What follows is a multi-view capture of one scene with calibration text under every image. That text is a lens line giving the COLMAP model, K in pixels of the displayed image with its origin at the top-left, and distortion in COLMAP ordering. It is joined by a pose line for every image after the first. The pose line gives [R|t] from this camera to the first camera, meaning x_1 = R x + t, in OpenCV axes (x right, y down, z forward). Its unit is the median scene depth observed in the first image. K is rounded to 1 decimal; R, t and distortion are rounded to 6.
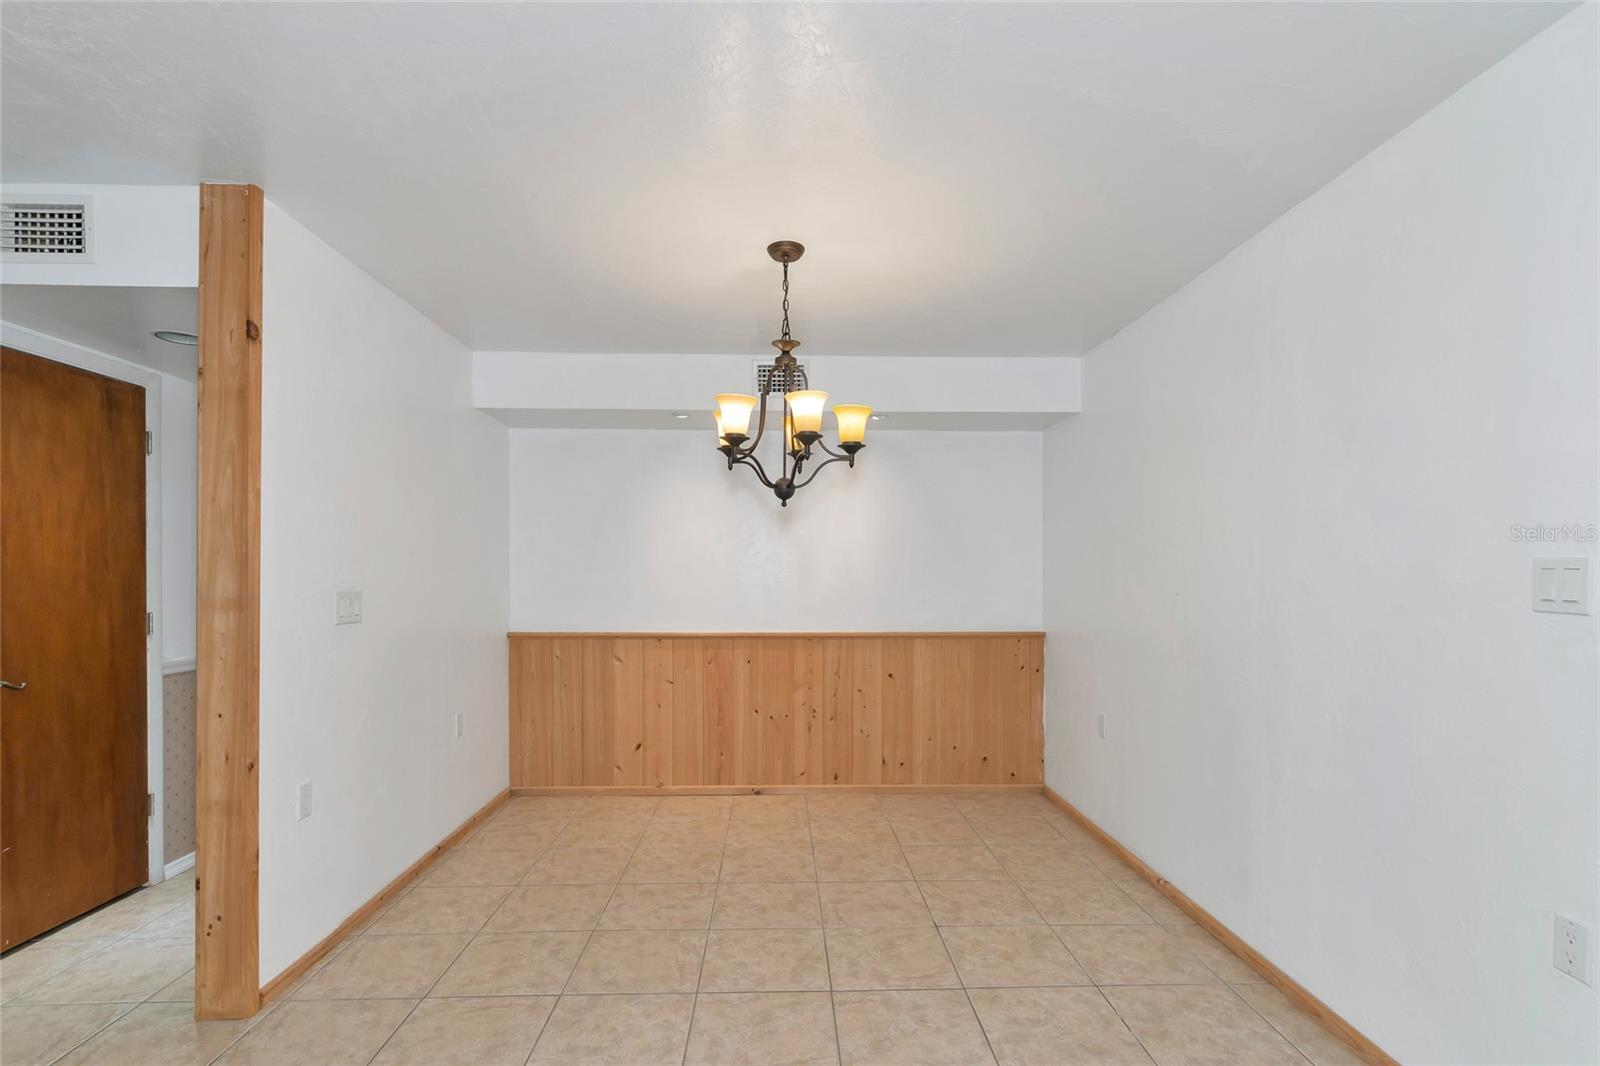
lens RADIAL K [[750.6, 0, 802.2], [0, 750.6, 573.4], [0, 0, 1]] dist [-0.009728, -0.000262]
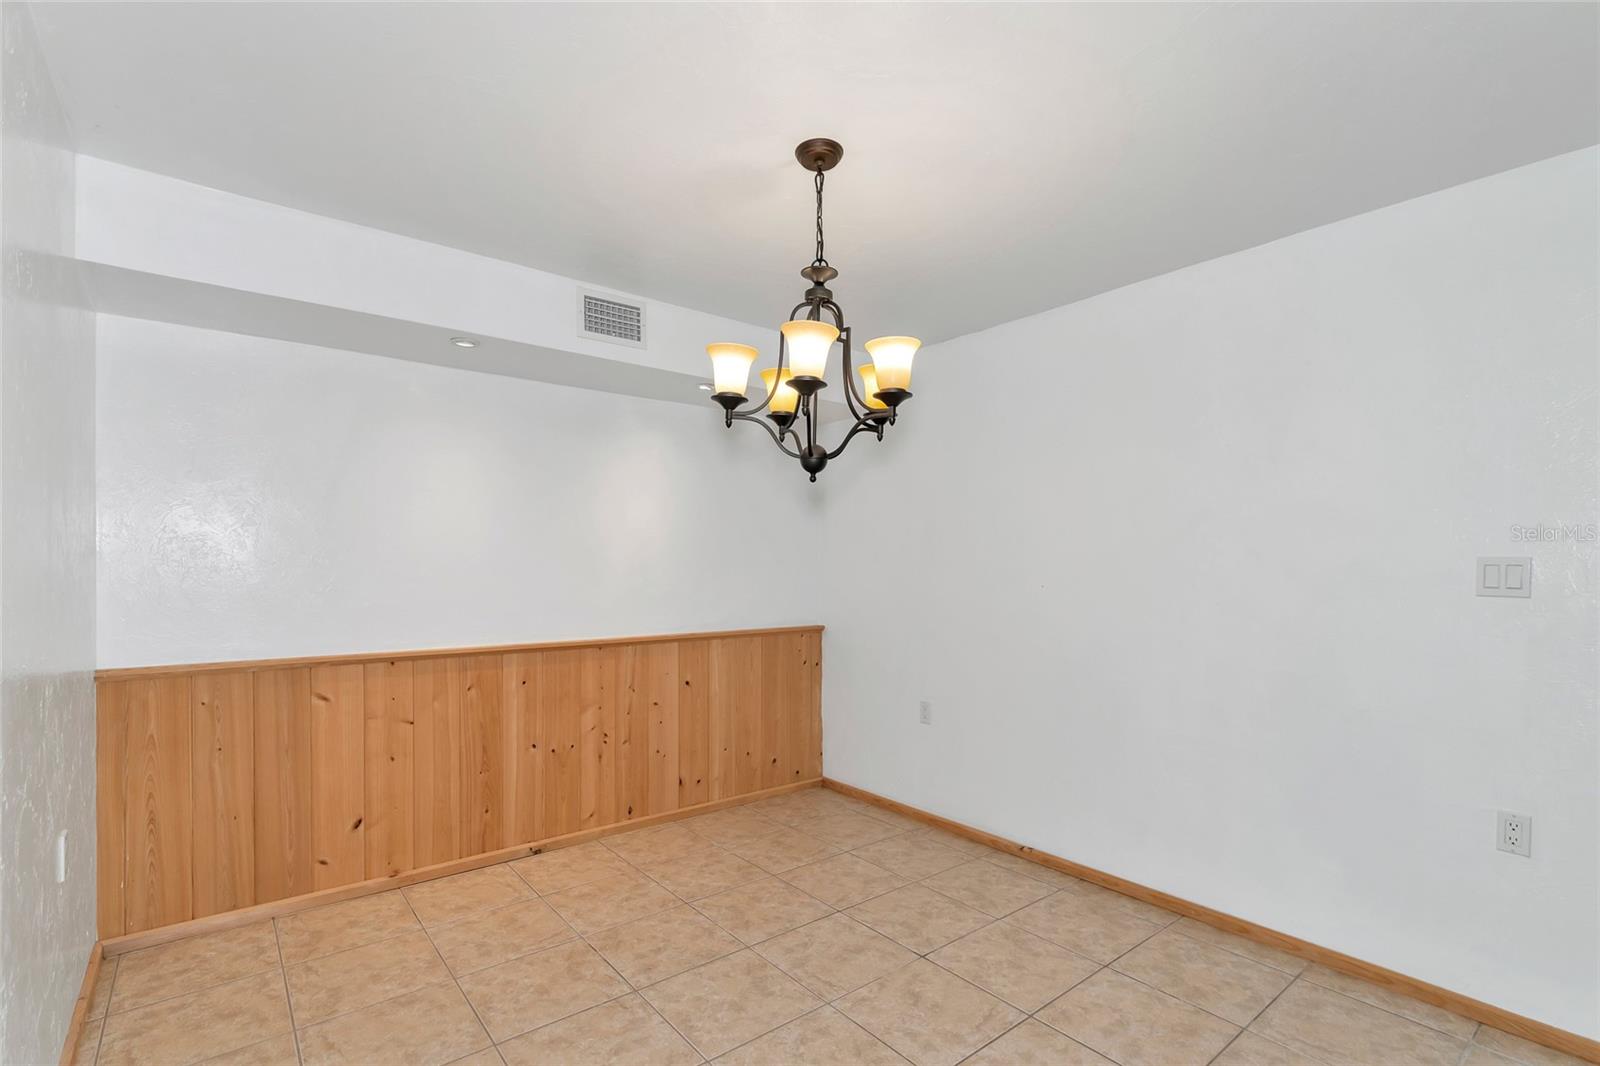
lens RADIAL K [[728.0, 0, 798.4], [0, 728.0, 566.4], [0, 0, 1]] dist [-0.007388, -0.000573]
pose [[0.799793, 0.000510, 0.600276, -0.293464], [-0.000483, 1.000000, -0.000206, -0.000658], [-0.600276, -0.000125, 0.799793, 0.241515]]
